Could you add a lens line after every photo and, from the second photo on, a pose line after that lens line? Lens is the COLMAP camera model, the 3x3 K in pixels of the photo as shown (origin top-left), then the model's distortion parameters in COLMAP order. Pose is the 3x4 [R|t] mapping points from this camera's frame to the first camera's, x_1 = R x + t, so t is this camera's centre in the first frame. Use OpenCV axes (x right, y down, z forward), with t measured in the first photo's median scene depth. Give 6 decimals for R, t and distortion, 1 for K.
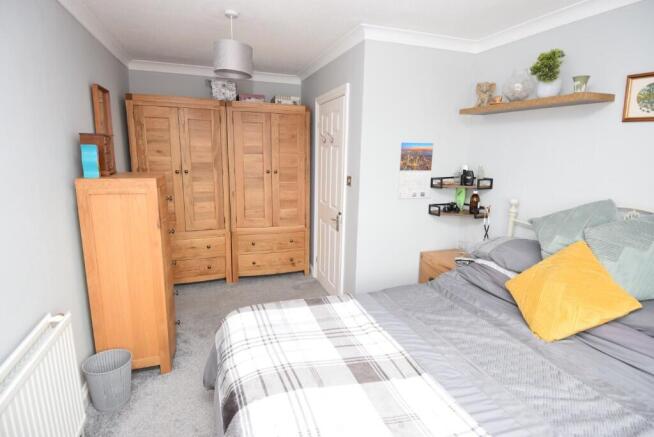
lens RADIAL K [[348.9, 0, 328.8], [0, 348.9, 218.0], [0, 0, 1]] dist [-0.003266, -0.004072]
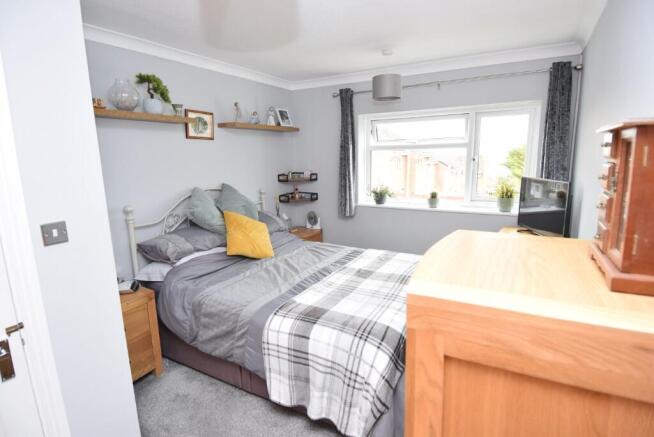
lens RADIAL K [[348.9, 0, 329.8], [0, 348.9, 220.8], [0, 0, 1]] dist [-0.003266, -0.004072]
pose [[-0.665287, -0.144923, 0.732387, -0.778292], [0.153707, 0.933377, 0.324318, -0.327510], [-0.730594, 0.328337, -0.598688, 1.534183]]
